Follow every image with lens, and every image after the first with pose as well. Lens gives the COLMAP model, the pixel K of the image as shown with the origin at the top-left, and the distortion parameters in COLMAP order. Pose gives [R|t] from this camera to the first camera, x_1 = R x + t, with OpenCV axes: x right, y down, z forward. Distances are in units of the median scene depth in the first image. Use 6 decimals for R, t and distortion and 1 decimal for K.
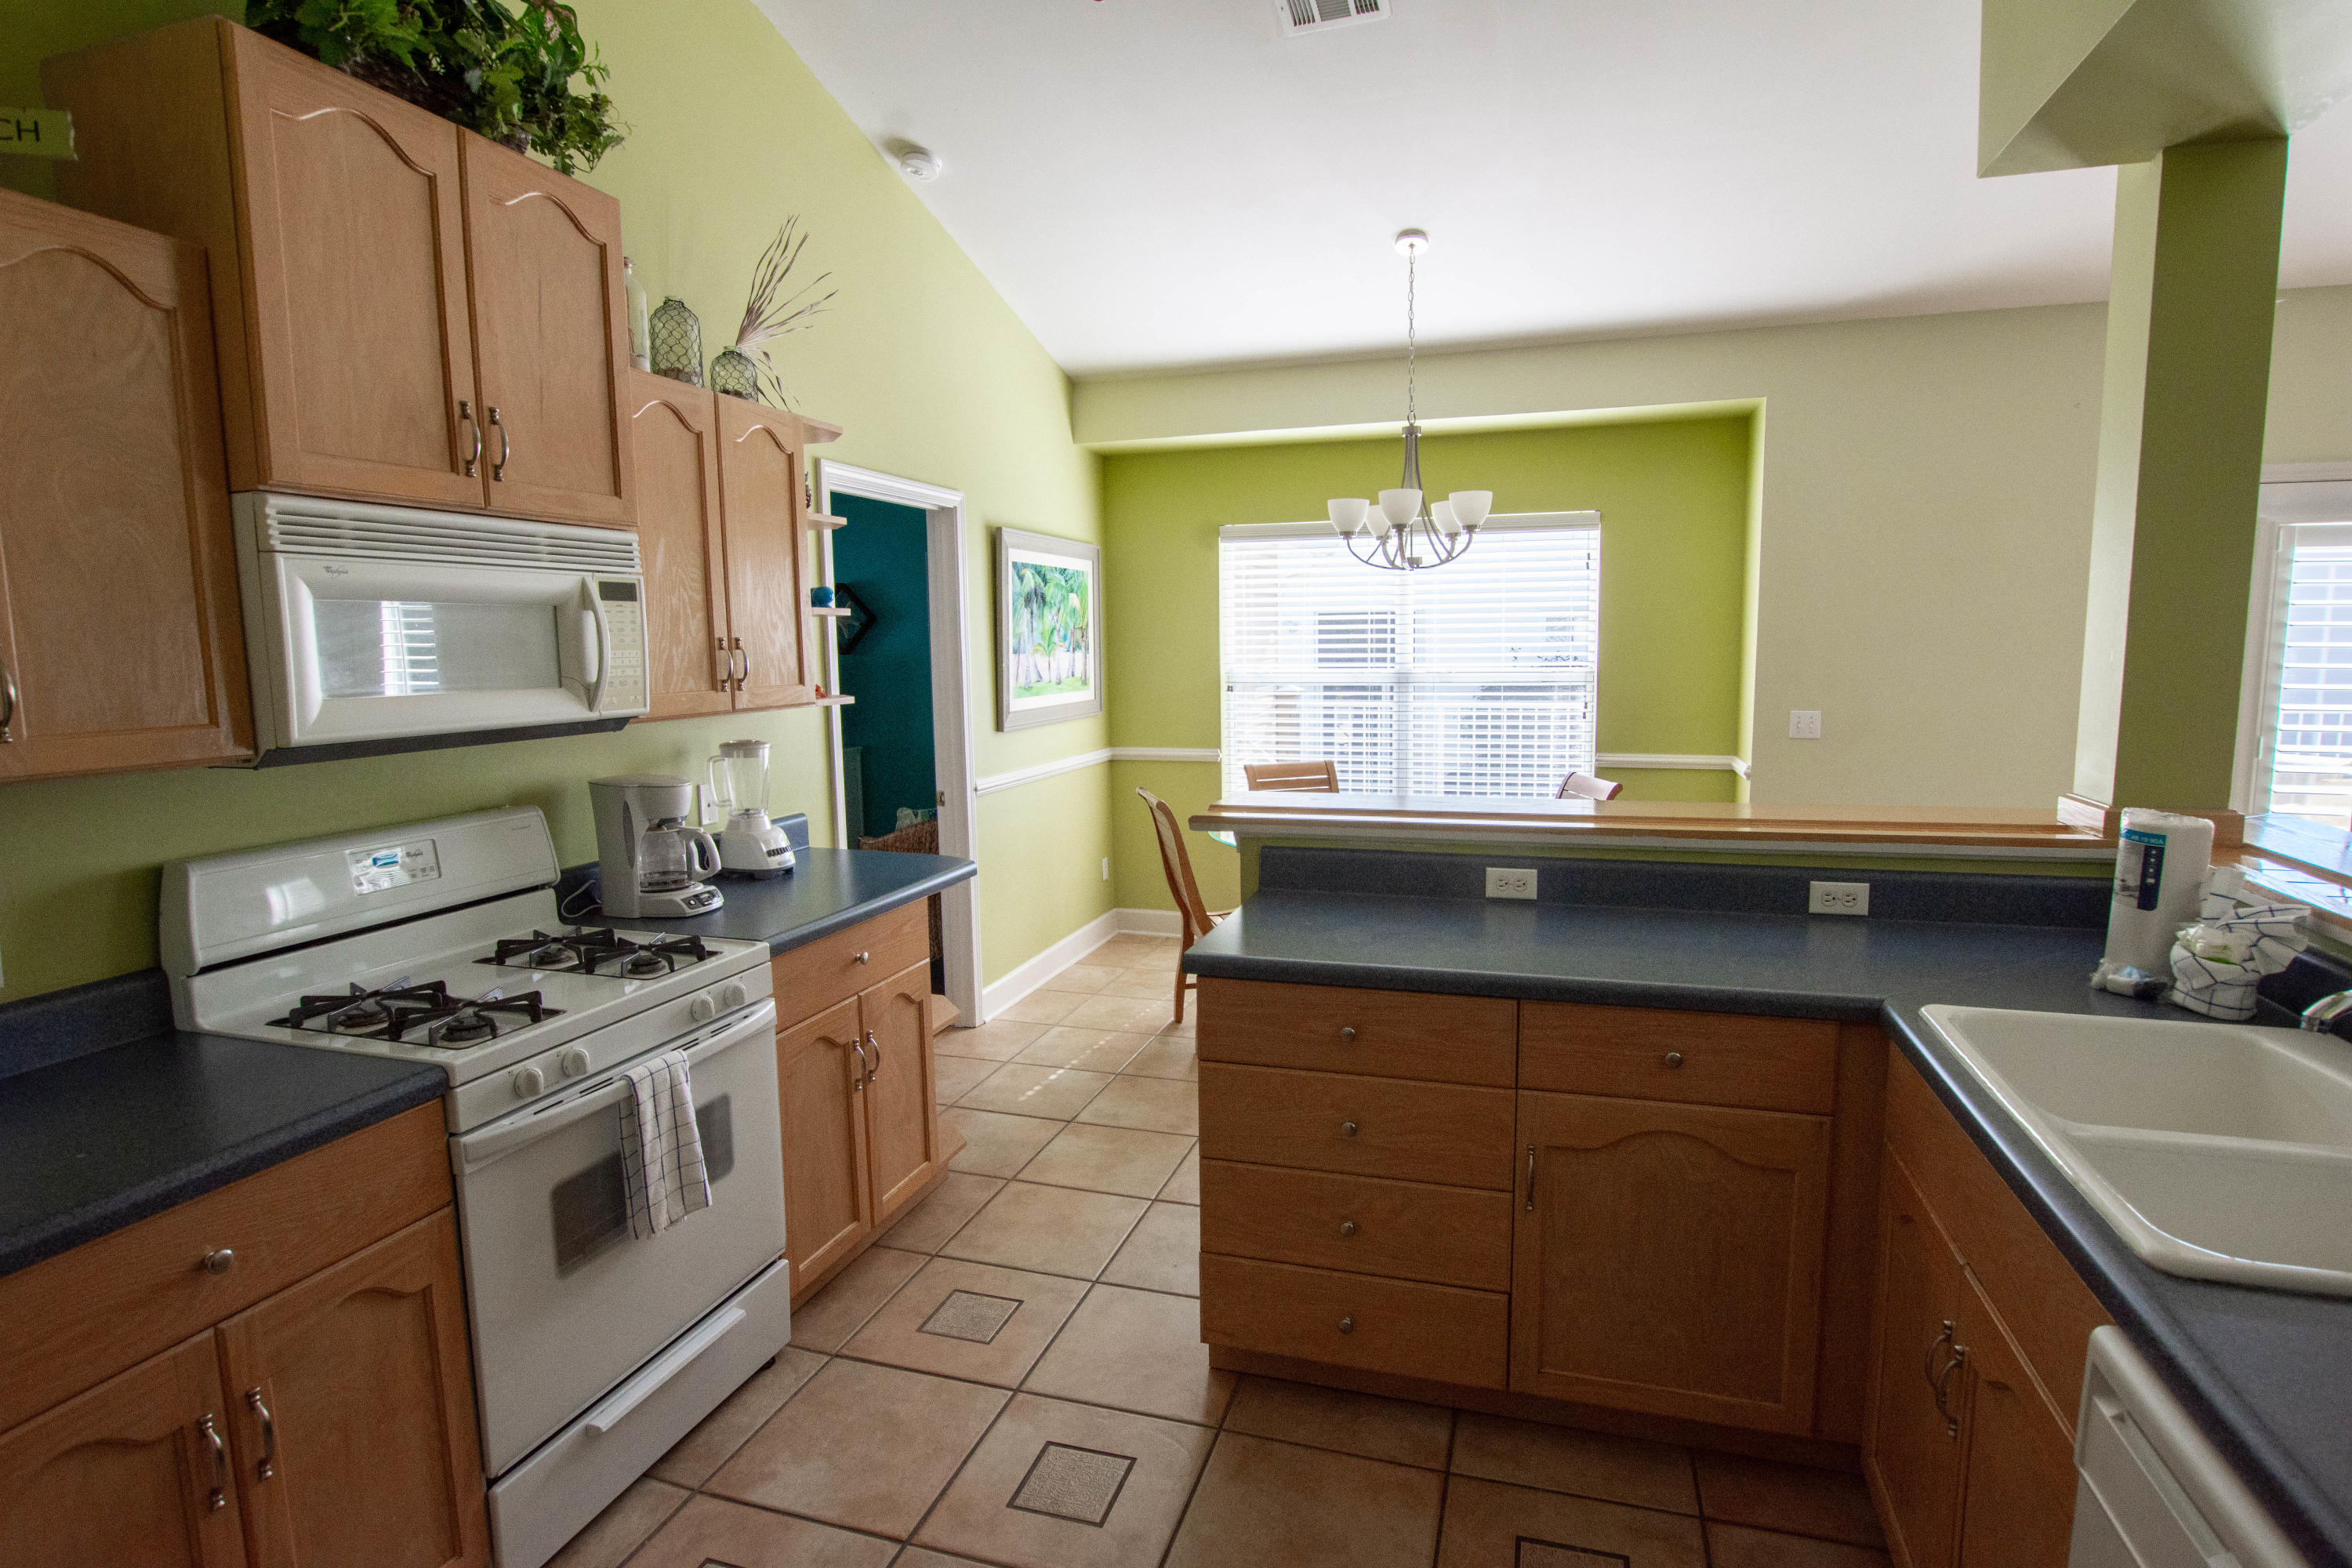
lens RADIAL K [[1178.0, 0, 1209.0], [0, 1178.0, 790.8], [0, 0, 1]] dist [-0.030233, 0.000187]
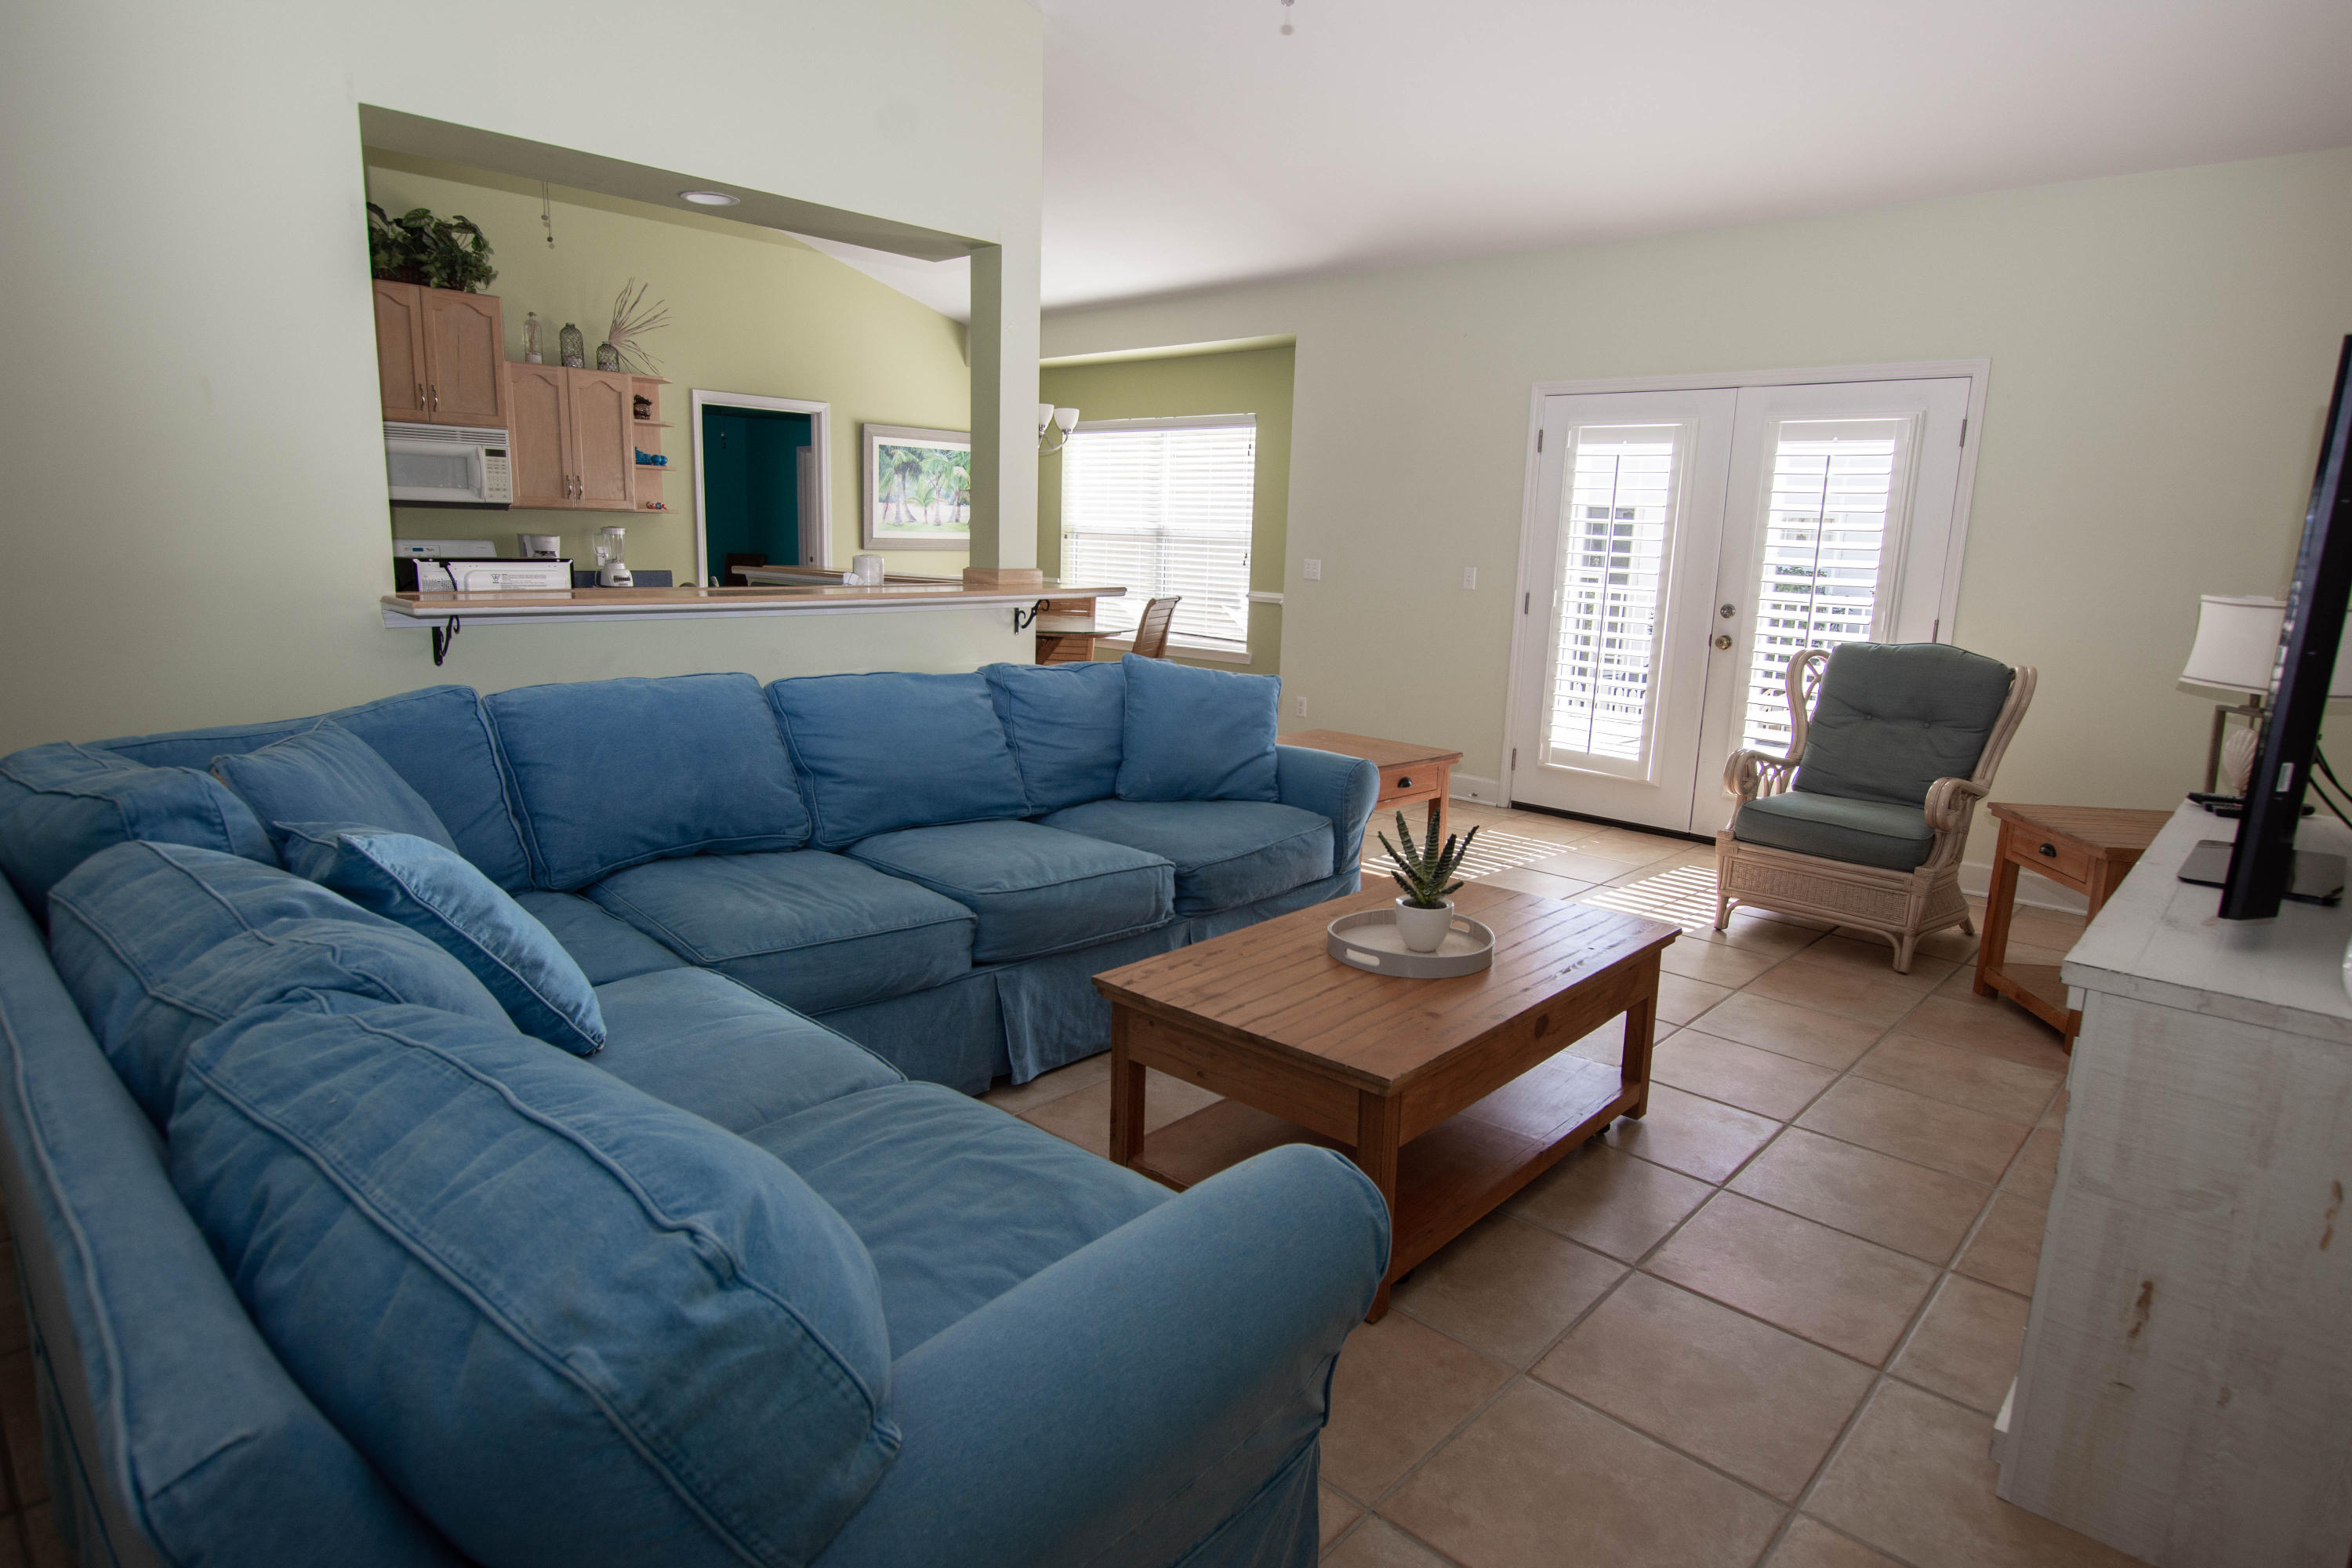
lens RADIAL K [[1276.8, 0, 1187.9], [0, 1276.8, 785.2], [0, 0, 1]] dist [-0.021303, 0.003664]
pose [[0.893179, 0.129217, -0.430737, 1.674006], [-0.100624, 0.990969, 0.088627, 0.119760], [0.438300, -0.035818, 0.898115, -0.675020]]
